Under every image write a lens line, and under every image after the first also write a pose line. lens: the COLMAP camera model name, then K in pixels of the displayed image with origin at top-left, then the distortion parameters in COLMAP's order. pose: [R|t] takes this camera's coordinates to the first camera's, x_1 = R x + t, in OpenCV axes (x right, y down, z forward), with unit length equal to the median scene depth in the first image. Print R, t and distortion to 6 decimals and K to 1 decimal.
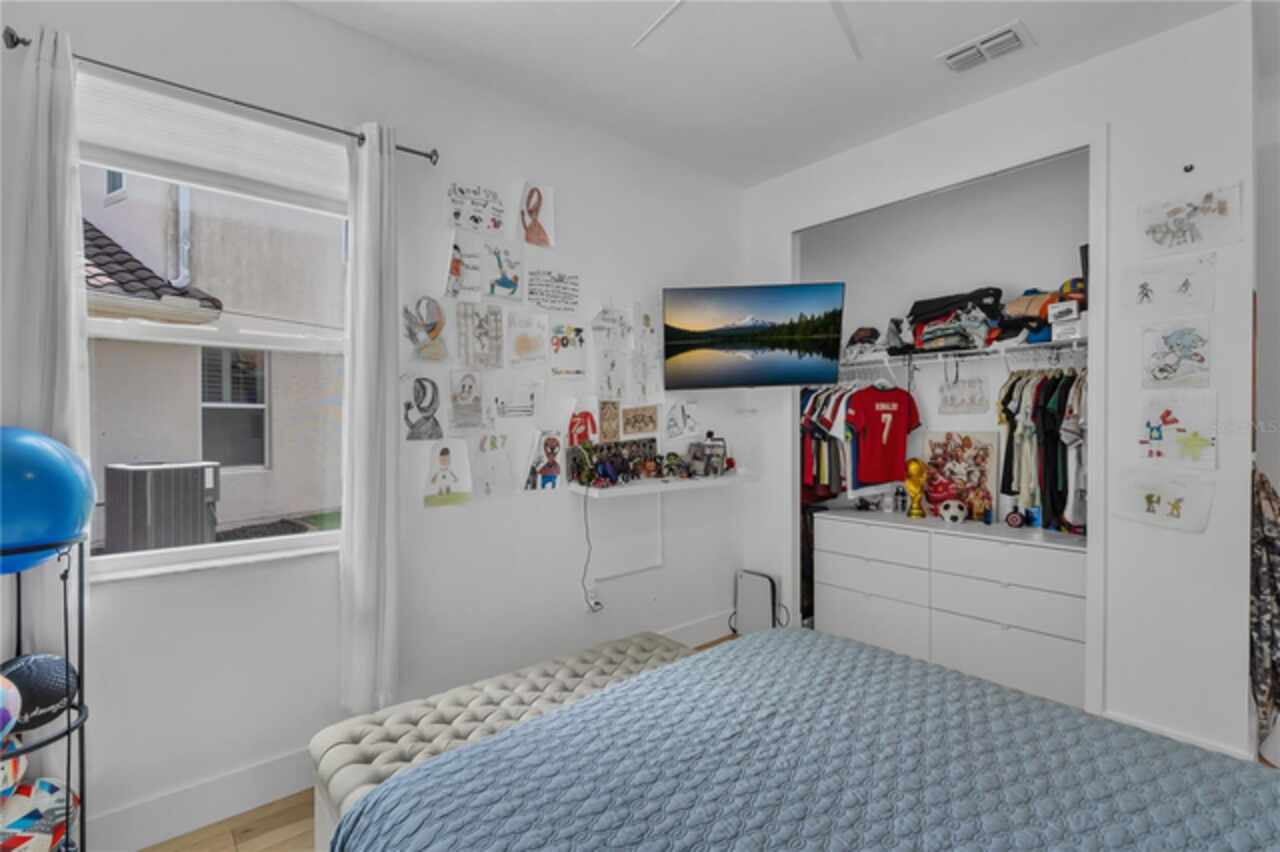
lens RADIAL K [[589.0, 0, 640.0], [0, 589.0, 426.0], [0, 0, 1]] dist [-0.001134, 0.000199]
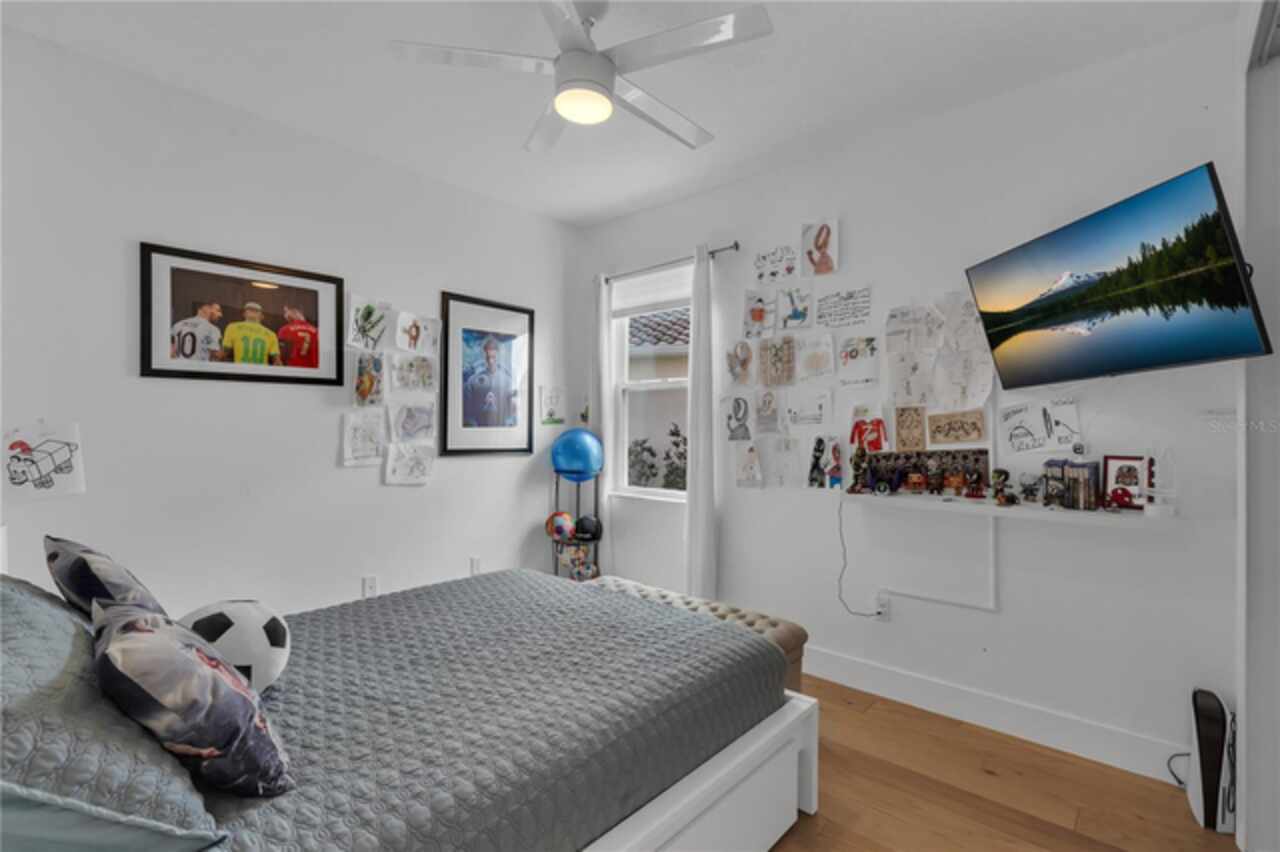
lens RADIAL K [[589.0, 0, 640.0], [0, 589.0, 426.0], [0, 0, 1]] dist [-0.001134, 0.000199]
pose [[0.131084, -0.006482, -0.991350, 0.885868], [-0.018919, 0.999780, -0.009038, 0.004680], [0.991191, 0.019940, 0.130932, 0.486638]]
